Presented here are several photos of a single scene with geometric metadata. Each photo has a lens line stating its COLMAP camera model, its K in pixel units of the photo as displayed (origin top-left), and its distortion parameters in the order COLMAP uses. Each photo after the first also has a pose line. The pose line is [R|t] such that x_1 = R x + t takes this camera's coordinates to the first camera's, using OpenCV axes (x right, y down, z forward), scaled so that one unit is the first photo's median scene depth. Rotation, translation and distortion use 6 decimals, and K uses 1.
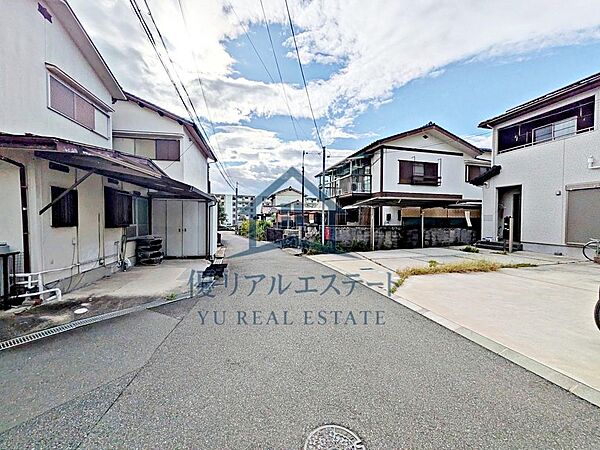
lens RADIAL K [[236.8, 0, 300.6], [0, 236.8, 224.0], [0, 0, 1]] dist [-0.000274, -0.000068]
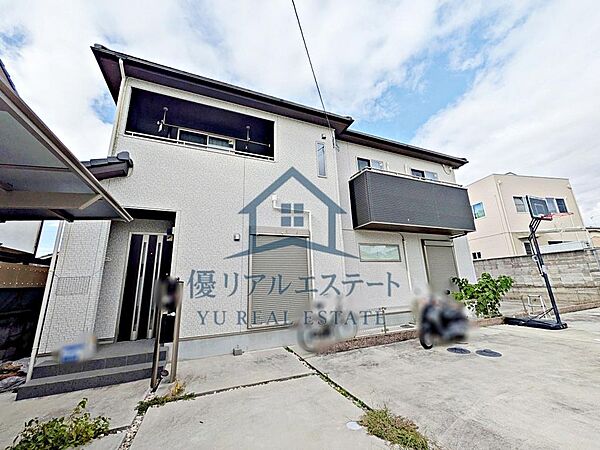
lens RADIAL K [[236.8, 0, 300.4], [0, 236.8, 224.2], [0, 0, 1]] dist [-0.000274, -0.000068]
pose [[-0.176870, 0.244446, 0.953396, 0.469041], [0.057854, 0.969575, -0.237861, -0.014159], [-0.982532, 0.013087, -0.185631, 0.902553]]
